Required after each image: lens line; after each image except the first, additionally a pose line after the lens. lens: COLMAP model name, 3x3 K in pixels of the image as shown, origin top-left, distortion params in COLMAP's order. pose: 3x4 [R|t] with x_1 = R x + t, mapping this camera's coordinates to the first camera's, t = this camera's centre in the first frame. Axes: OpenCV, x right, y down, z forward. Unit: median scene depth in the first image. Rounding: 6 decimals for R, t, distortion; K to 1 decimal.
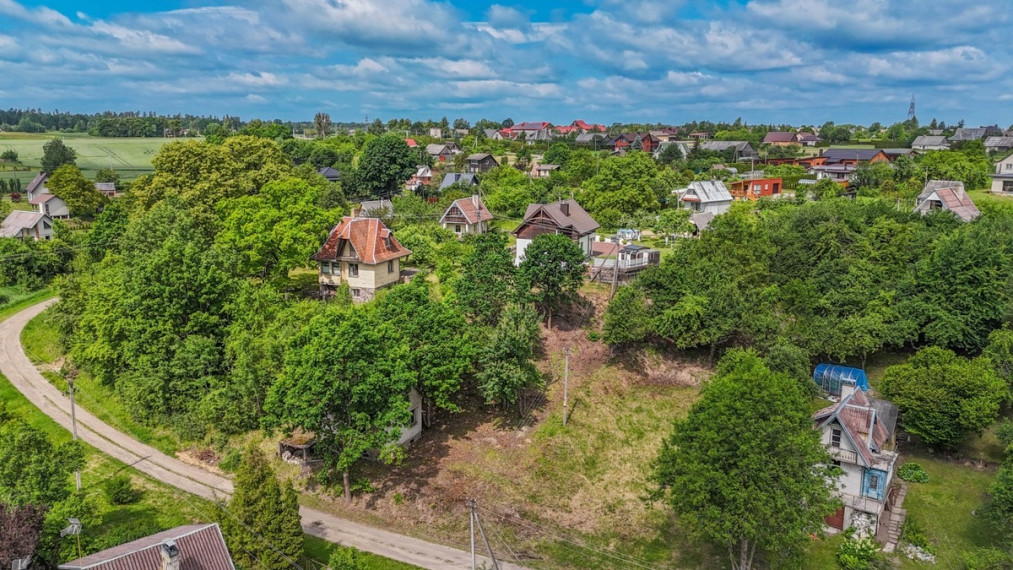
lens RADIAL K [[738.3, 0, 501.5], [0, 738.3, 280.7], [0, 0, 1]] dist [0.047029, -0.032295]
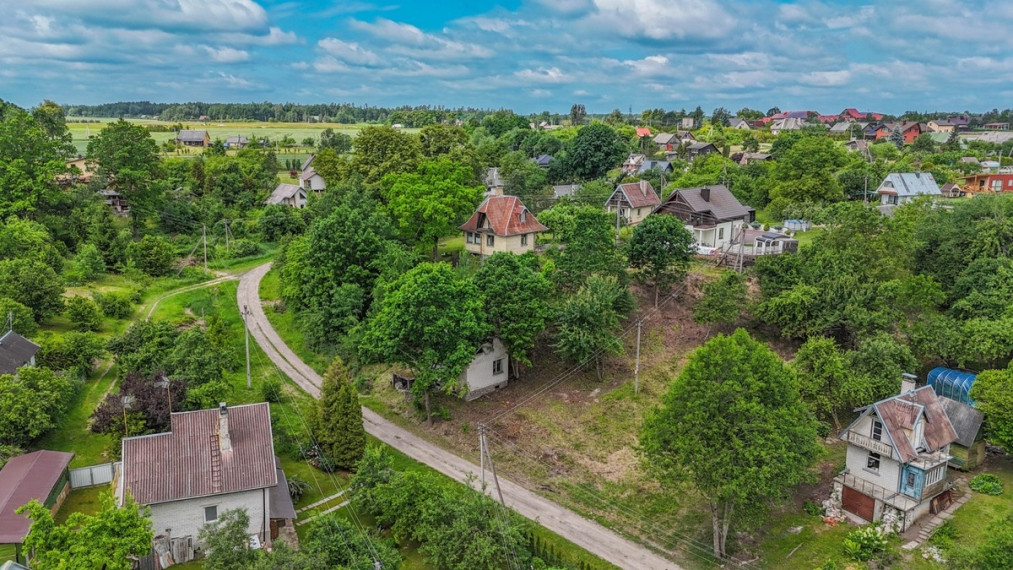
lens RADIAL K [[738.3, 0, 507.9], [0, 738.3, 291.9], [0, 0, 1]] dist [0.047029, -0.032295]
pose [[0.937016, 0.079611, -0.340093, 0.230119], [-0.070923, 0.996761, 0.037921, 0.020281], [0.342010, -0.011412, 0.939627, -0.059488]]
